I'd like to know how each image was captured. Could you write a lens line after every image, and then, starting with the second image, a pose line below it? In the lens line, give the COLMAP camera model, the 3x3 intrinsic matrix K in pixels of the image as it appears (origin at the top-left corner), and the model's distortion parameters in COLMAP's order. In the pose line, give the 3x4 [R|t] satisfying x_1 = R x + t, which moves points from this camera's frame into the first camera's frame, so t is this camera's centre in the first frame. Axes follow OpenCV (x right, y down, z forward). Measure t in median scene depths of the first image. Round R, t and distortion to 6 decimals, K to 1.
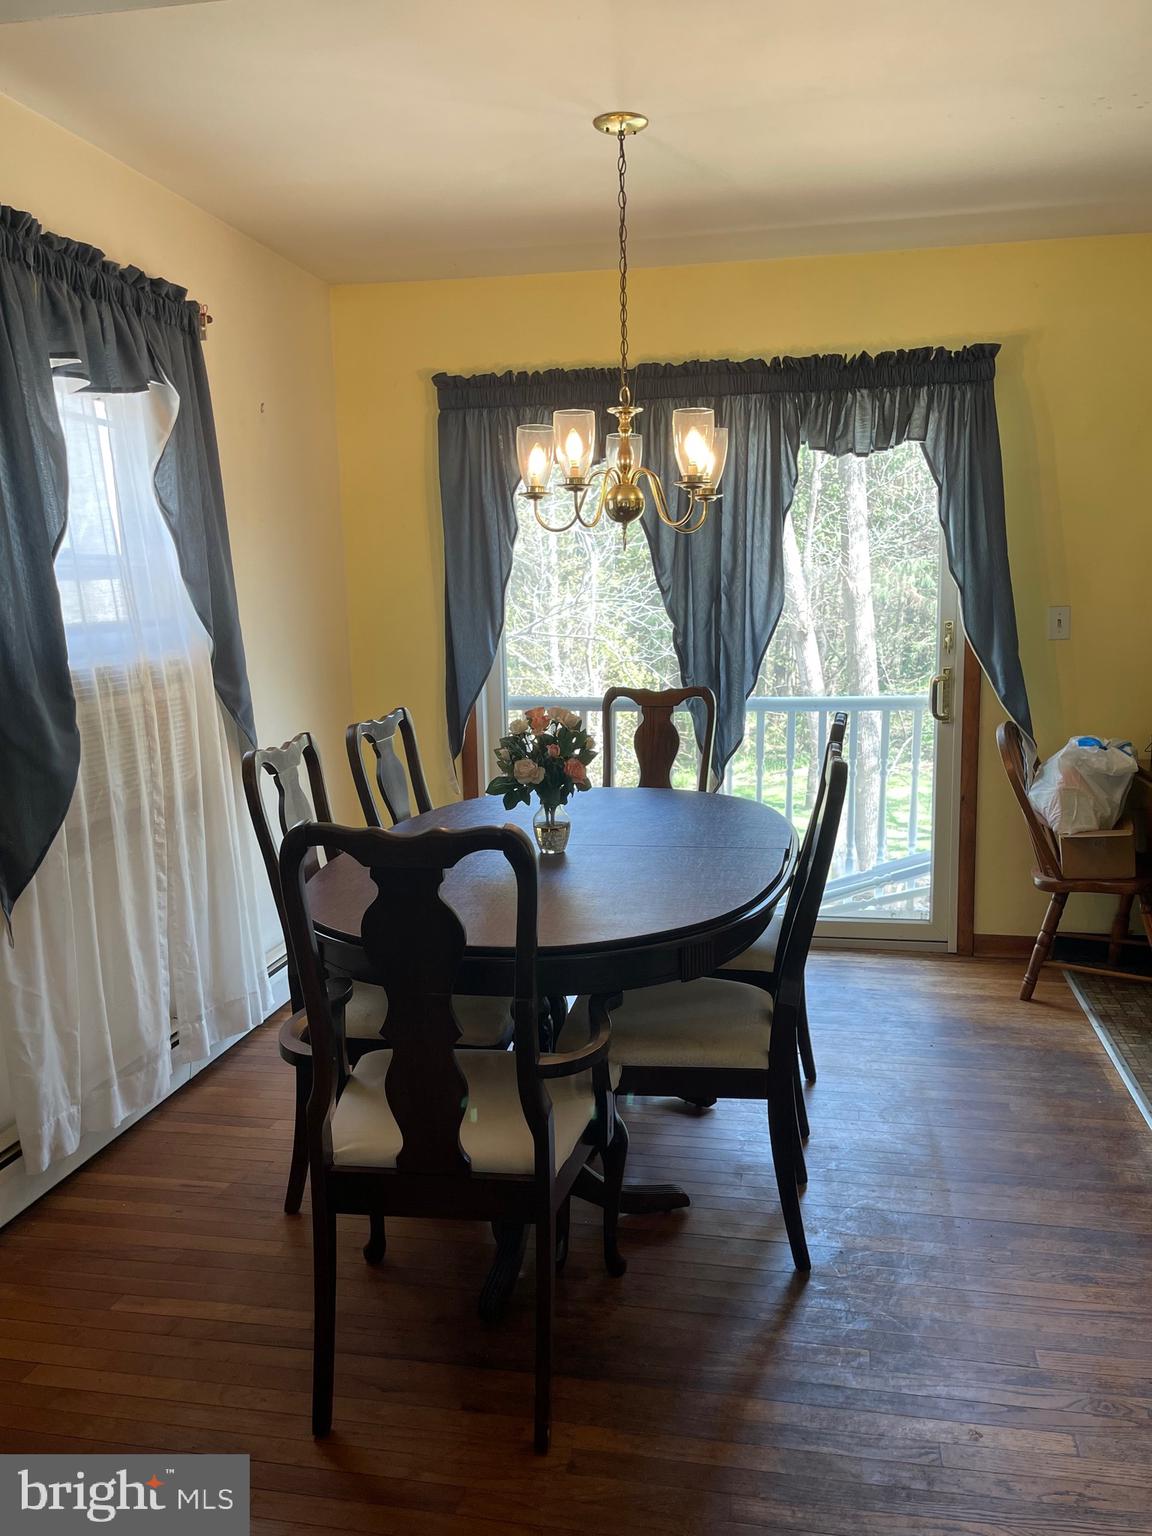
lens RADIAL K [[1216.7, 0, 573.4], [0, 1216.7, 771.3], [0, 0, 1]] dist [0.011255, 0.004441]
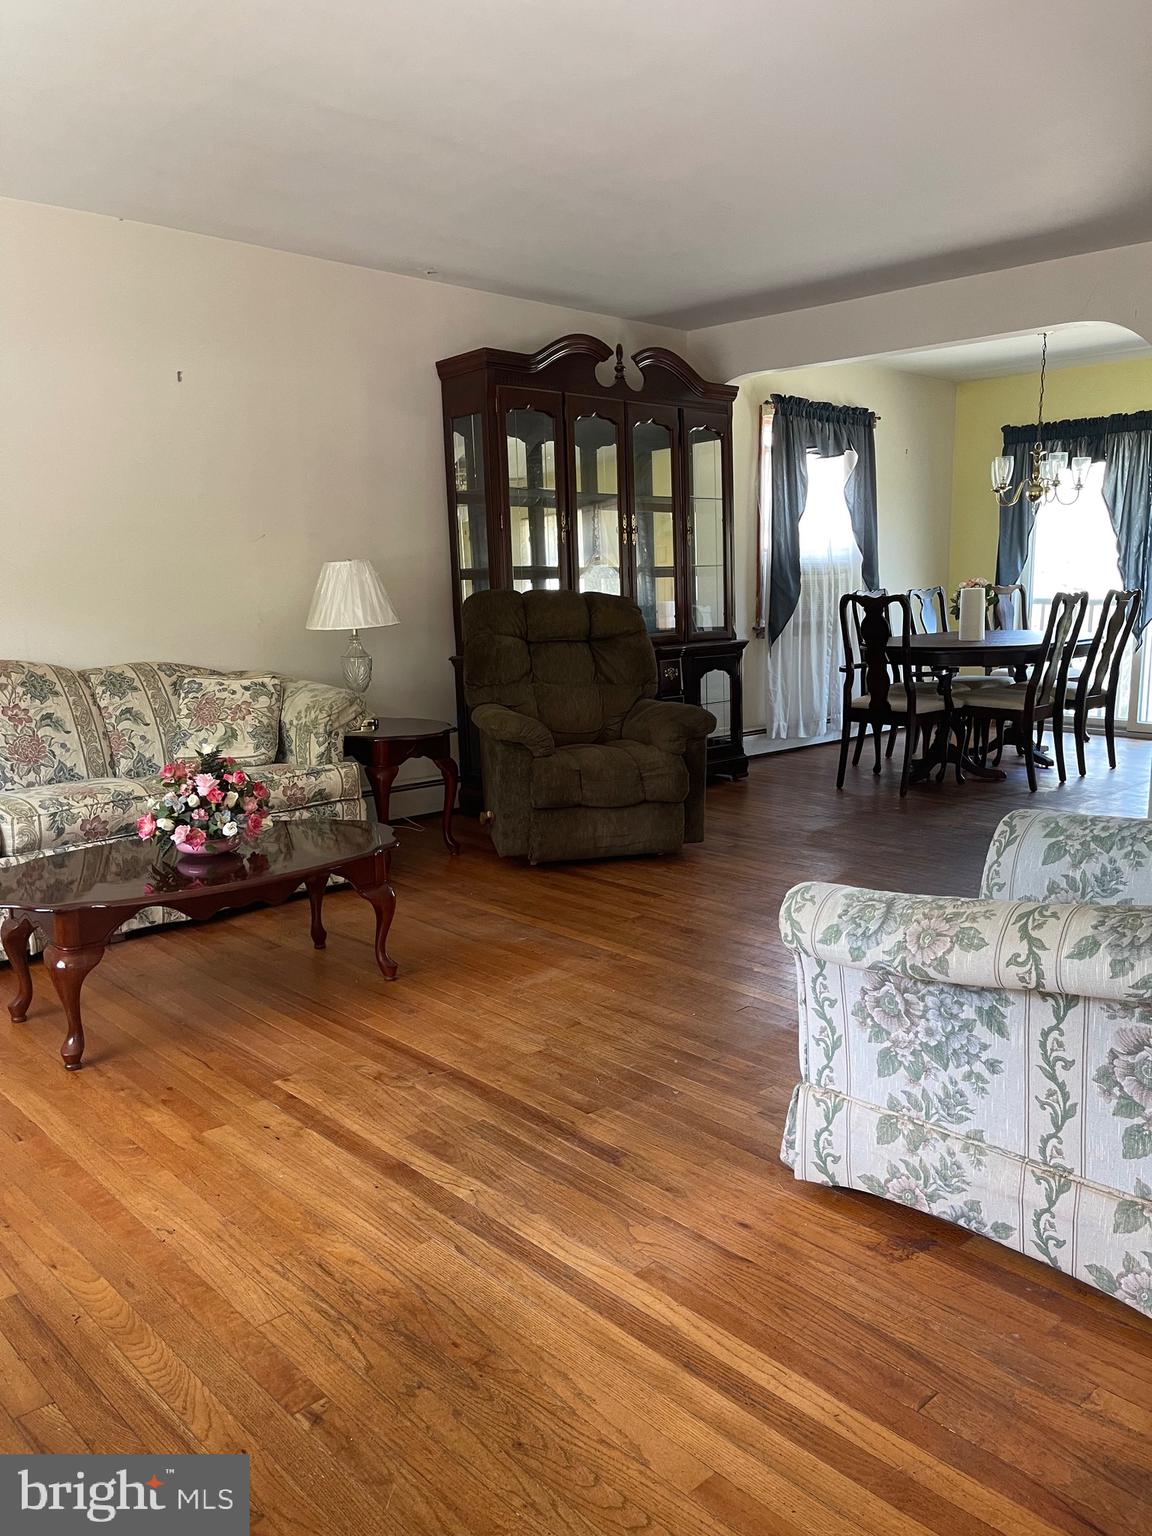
lens RADIAL K [[1139.6, 0, 576.3], [0, 1139.6, 763.8], [0, 0, 1]] dist [0.040983, -0.084824]
pose [[0.808178, 0.113005, -0.577994, 0.672855], [-0.098104, 0.993538, 0.057076, 0.253721], [0.580709, 0.010576, 0.814042, -1.299950]]
